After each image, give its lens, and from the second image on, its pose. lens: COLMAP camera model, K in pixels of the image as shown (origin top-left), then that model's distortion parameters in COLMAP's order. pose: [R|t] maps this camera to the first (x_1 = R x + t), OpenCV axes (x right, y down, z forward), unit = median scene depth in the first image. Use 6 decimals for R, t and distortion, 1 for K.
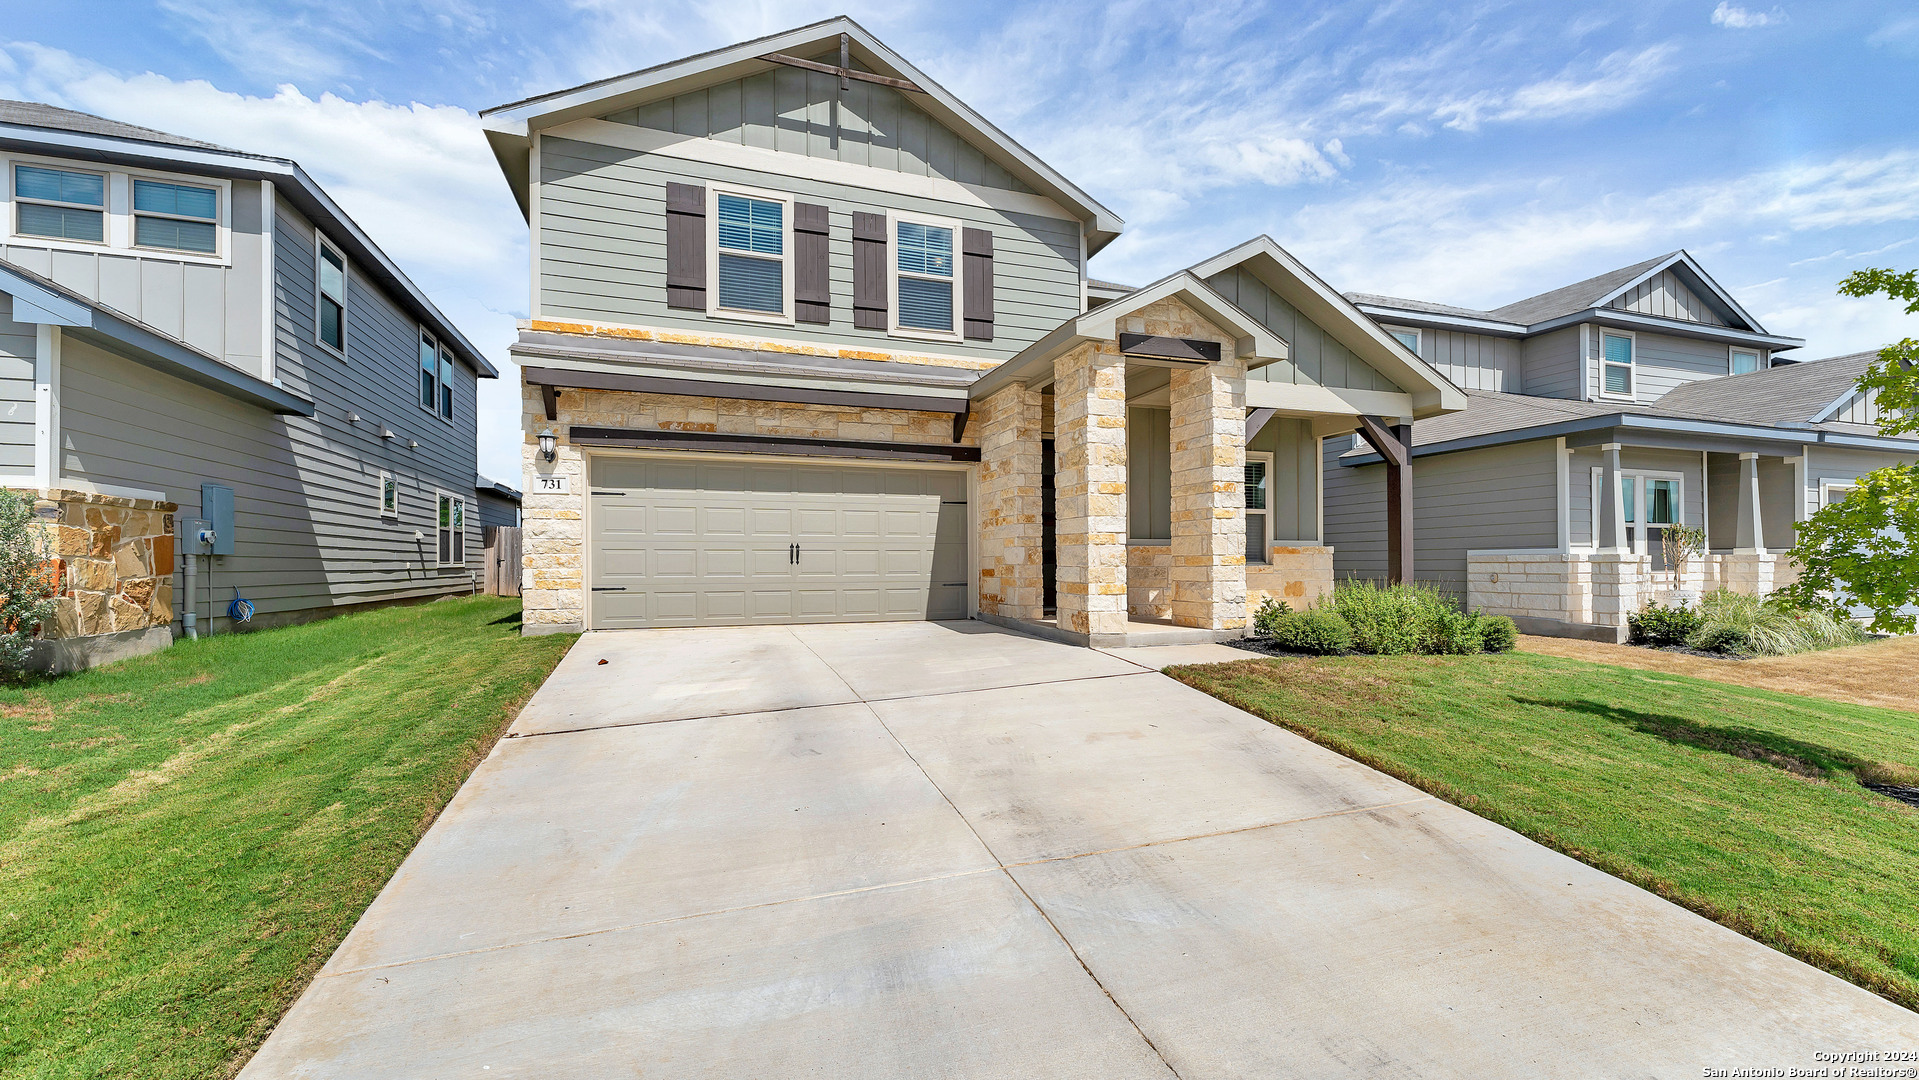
lens RADIAL K [[817.1, 0, 966.7], [0, 817.1, 553.3], [0, 0, 1]] dist [0.000649, -0.000051]
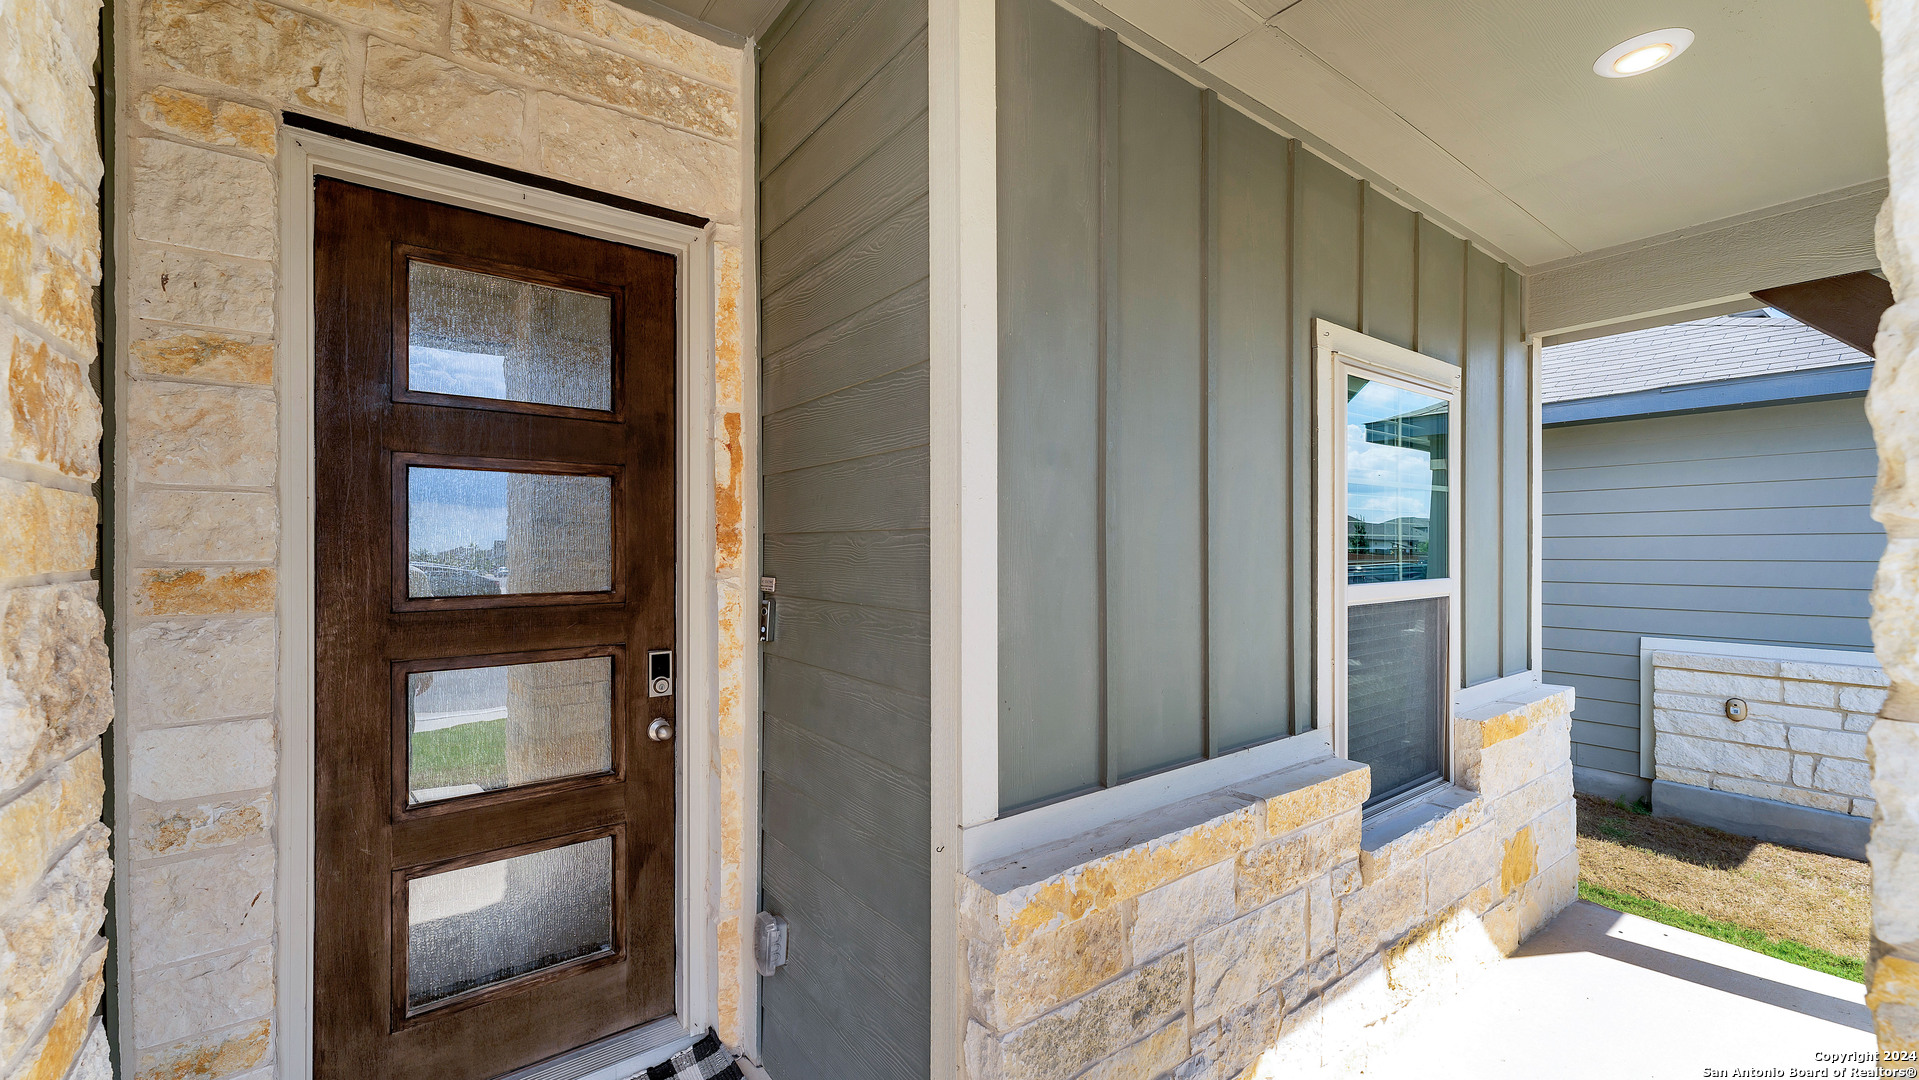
lens RADIAL K [[786.1, 0, 957.5], [0, 786.1, 549.8], [0, 0, 1]] dist [0.000080, -0.000016]
pose [[0.954867, 0.001229, 0.297030, 0.139611], [-0.005626, 0.999887, 0.013949, -0.075370], [-0.296980, -0.014991, 0.954766, 0.894267]]
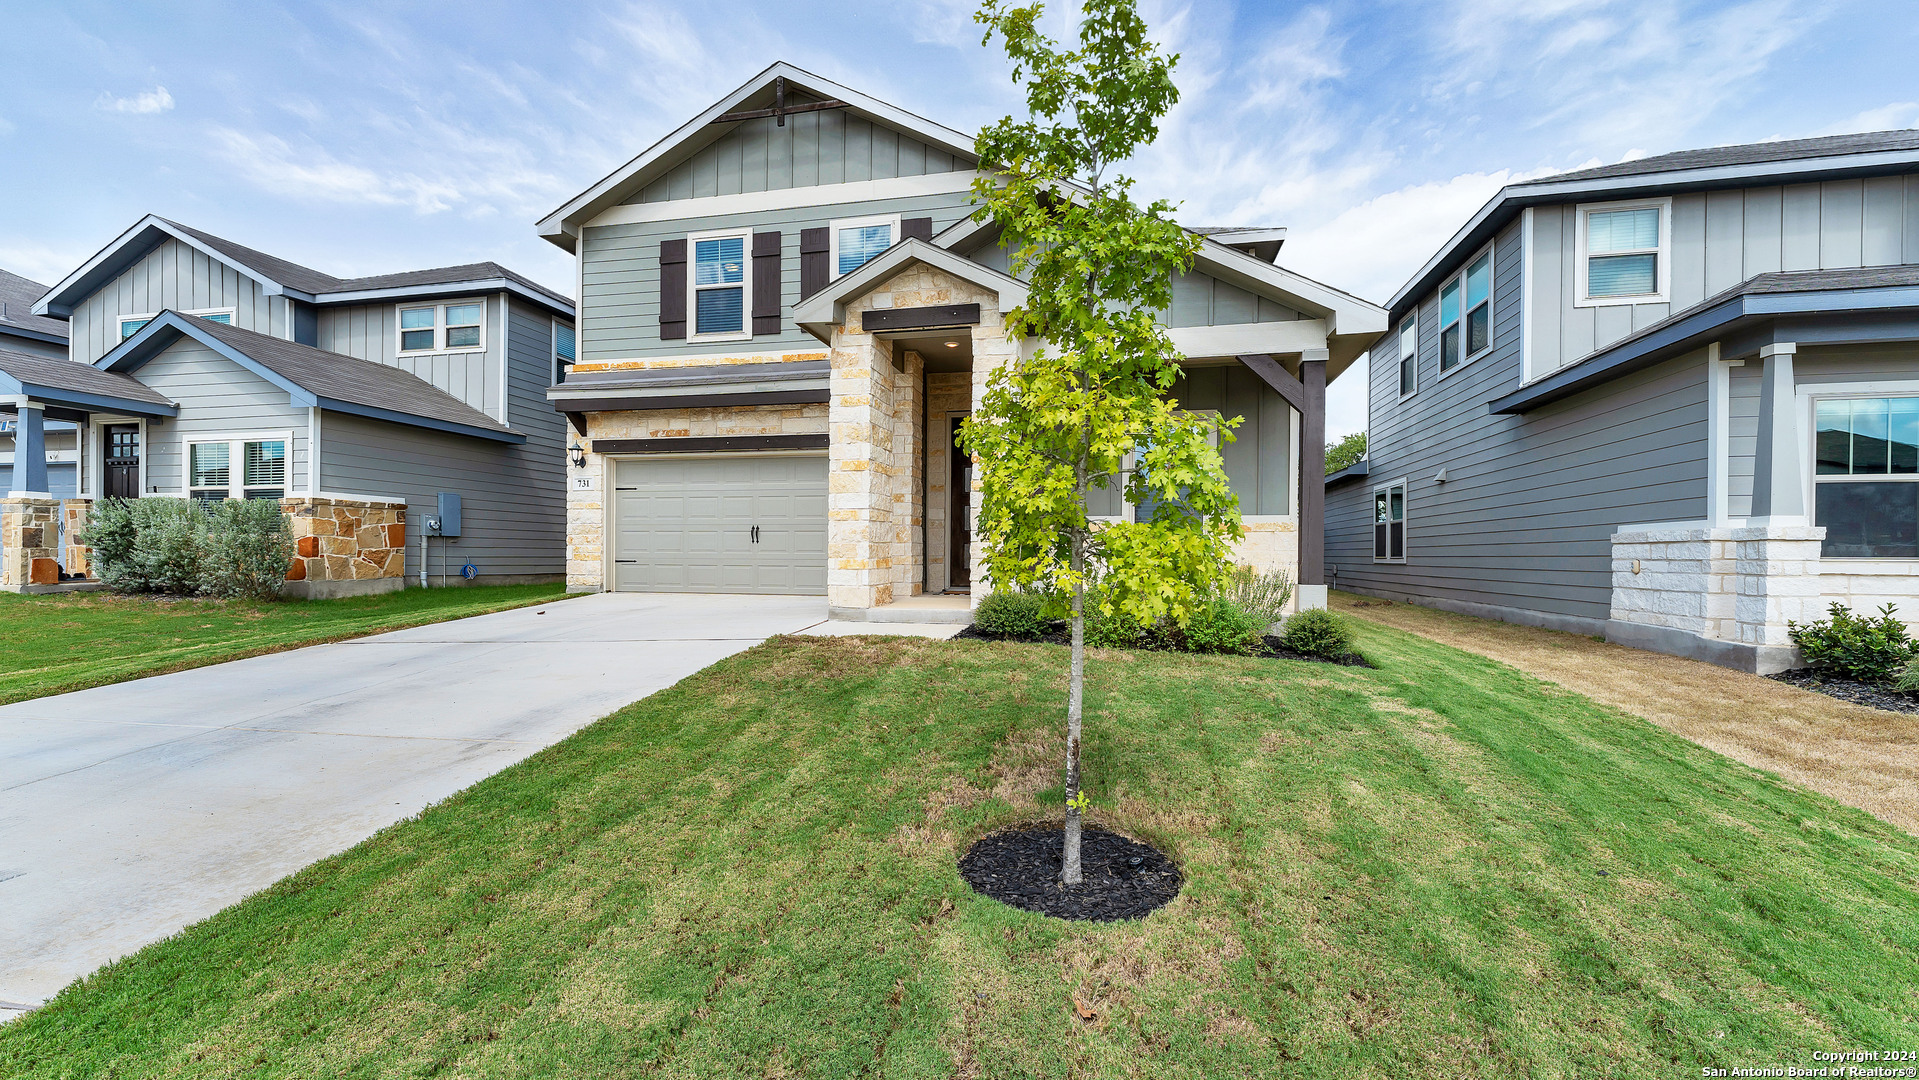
lens RADIAL K [[786.1, 0, 957.5], [0, 786.1, 549.8], [0, 0, 1]] dist [0.000080, -0.000016]
pose [[0.844266, 0.004330, -0.535908, 0.650708], [-0.000212, 0.999970, 0.007746, 0.014589], [0.535925, -0.006426, 0.844241, 0.204740]]
